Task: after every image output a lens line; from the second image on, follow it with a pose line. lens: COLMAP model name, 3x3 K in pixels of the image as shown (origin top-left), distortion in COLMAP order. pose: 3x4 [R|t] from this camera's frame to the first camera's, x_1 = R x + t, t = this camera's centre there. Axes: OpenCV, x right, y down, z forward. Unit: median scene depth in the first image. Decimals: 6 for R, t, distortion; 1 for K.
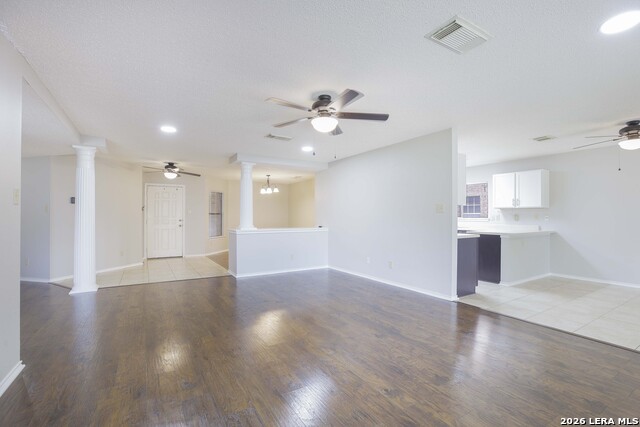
lens RADIAL K [[292.3, 0, 321.0], [0, 292.3, 216.5], [0, 0, 1]] dist [-0.035362, 0.001644]
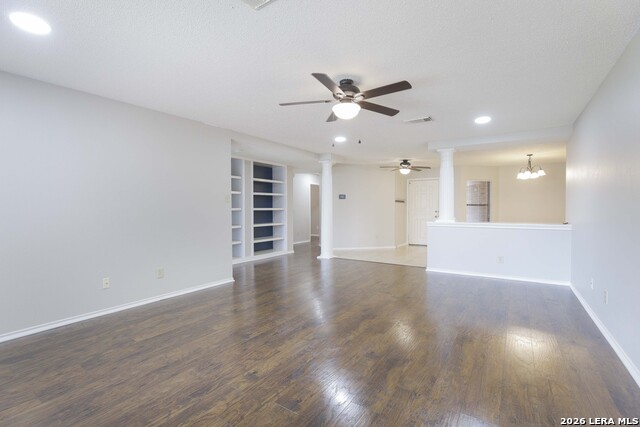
lens RADIAL K [[292.3, 0, 319.9], [0, 292.3, 211.2], [0, 0, 1]] dist [-0.035362, 0.001644]
pose [[0.412784, 0.009877, -0.910775, 0.440647], [0.000273, 0.999940, 0.010968, 0.000634], [0.910829, -0.004776, 0.412757, 0.270322]]
